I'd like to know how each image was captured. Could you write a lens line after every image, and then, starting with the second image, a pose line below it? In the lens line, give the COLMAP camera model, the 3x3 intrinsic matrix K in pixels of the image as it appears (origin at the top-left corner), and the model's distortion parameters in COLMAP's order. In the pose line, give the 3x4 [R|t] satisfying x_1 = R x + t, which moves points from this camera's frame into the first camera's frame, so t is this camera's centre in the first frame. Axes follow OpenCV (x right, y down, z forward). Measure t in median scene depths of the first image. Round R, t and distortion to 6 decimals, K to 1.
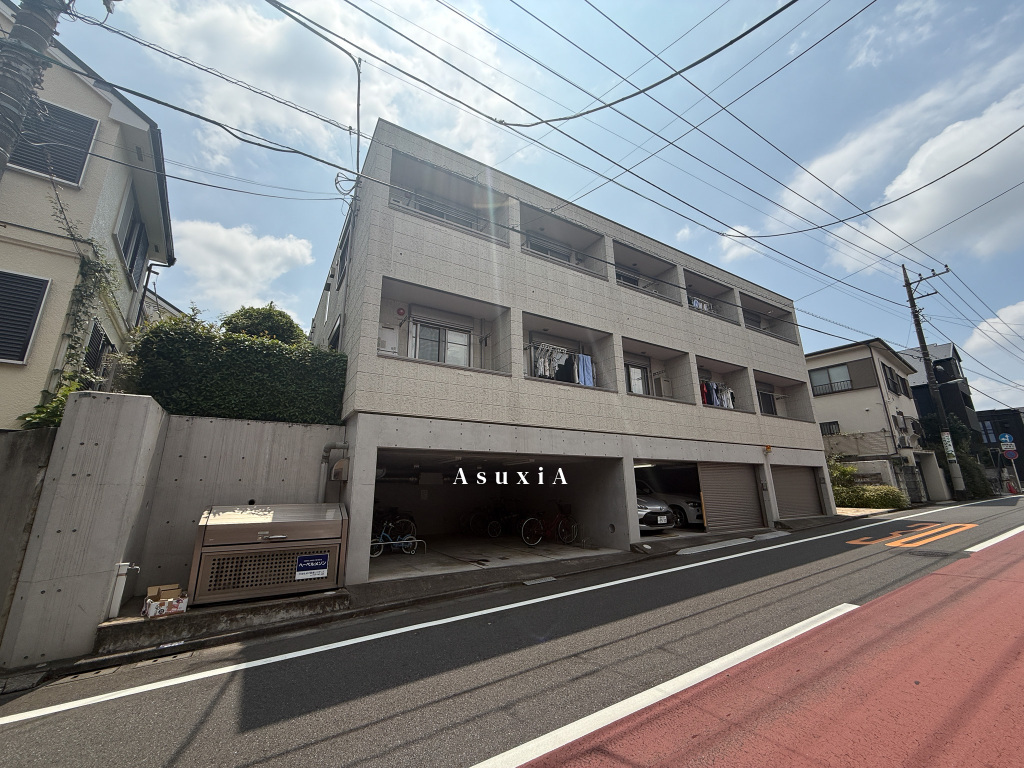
lens RADIAL K [[410.3, 0, 512.0], [0, 410.3, 384.0], [0, 0, 1]] dist [0.000634, -0.000256]
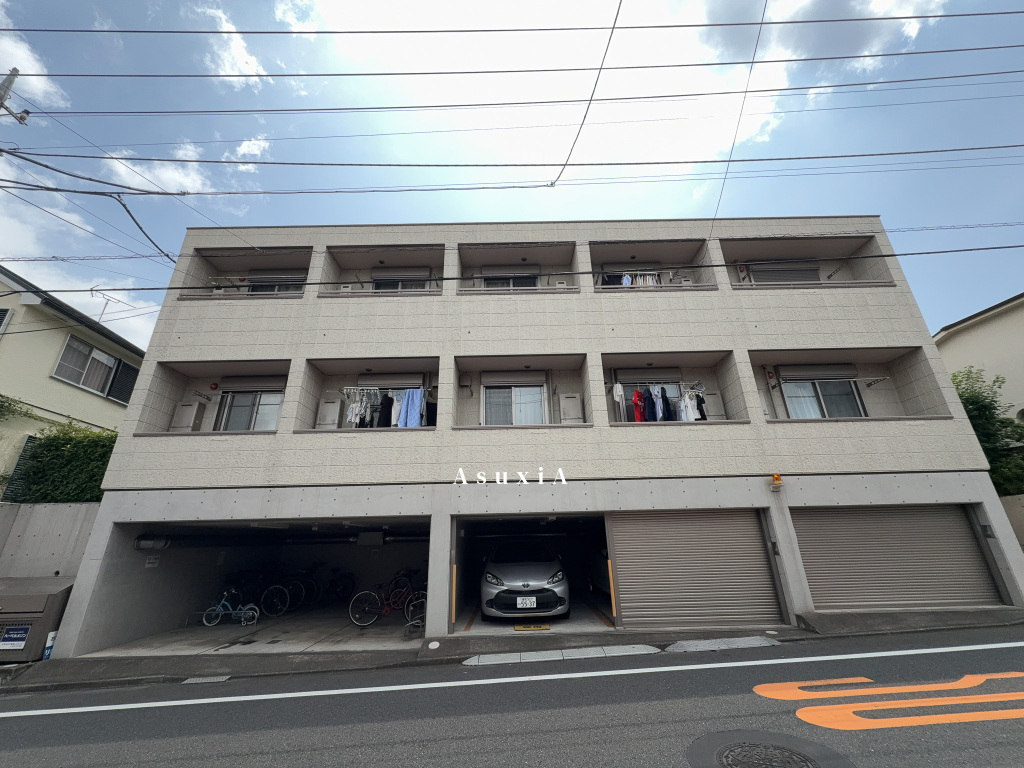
lens RADIAL K [[390.1, 0, 512.2], [0, 390.1, 422.9], [0, 0, 1]] dist [0.002374, 0.000155]
pose [[0.855057, -0.176050, -0.487733, 1.255012], [0.143894, 0.984219, -0.102996, 0.179098], [0.498168, 0.017886, 0.866896, 0.744778]]
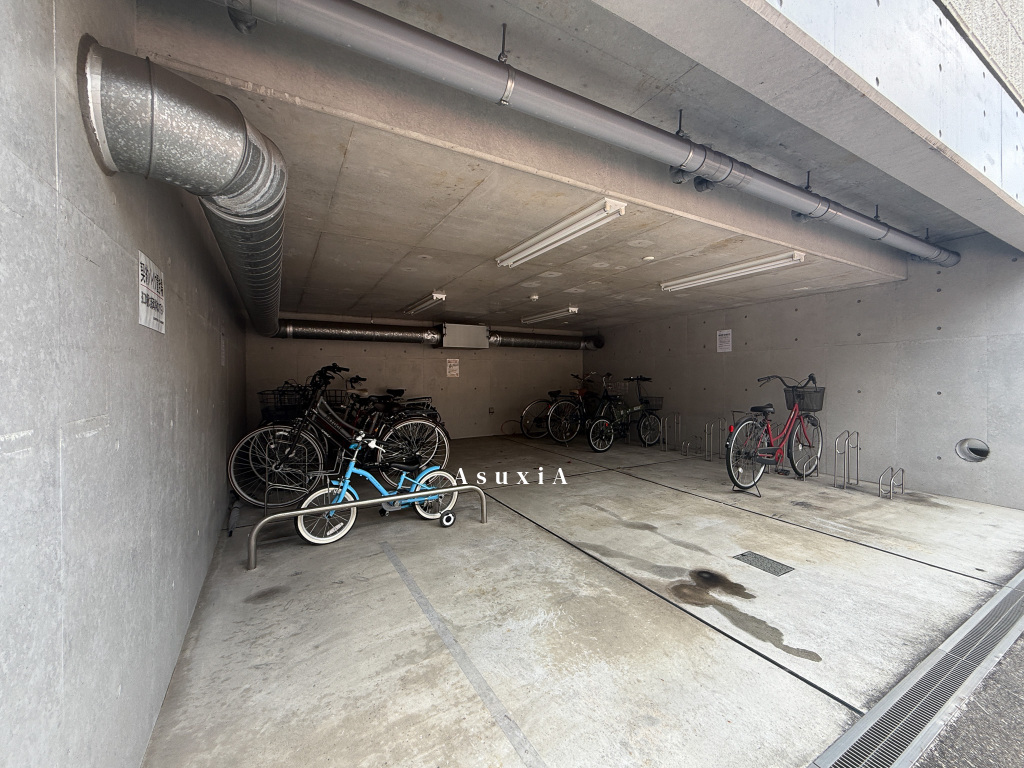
lens RADIAL K [[408.2, 0, 509.9], [0, 408.2, 378.6], [0, 0, 1]] dist [0.000573, -0.000038]
pose [[0.999342, 0.010114, -0.034838, -0.270583], [-0.000504, 0.964123, 0.265457, 0.318109], [0.036273, -0.265264, 0.963493, 1.084894]]
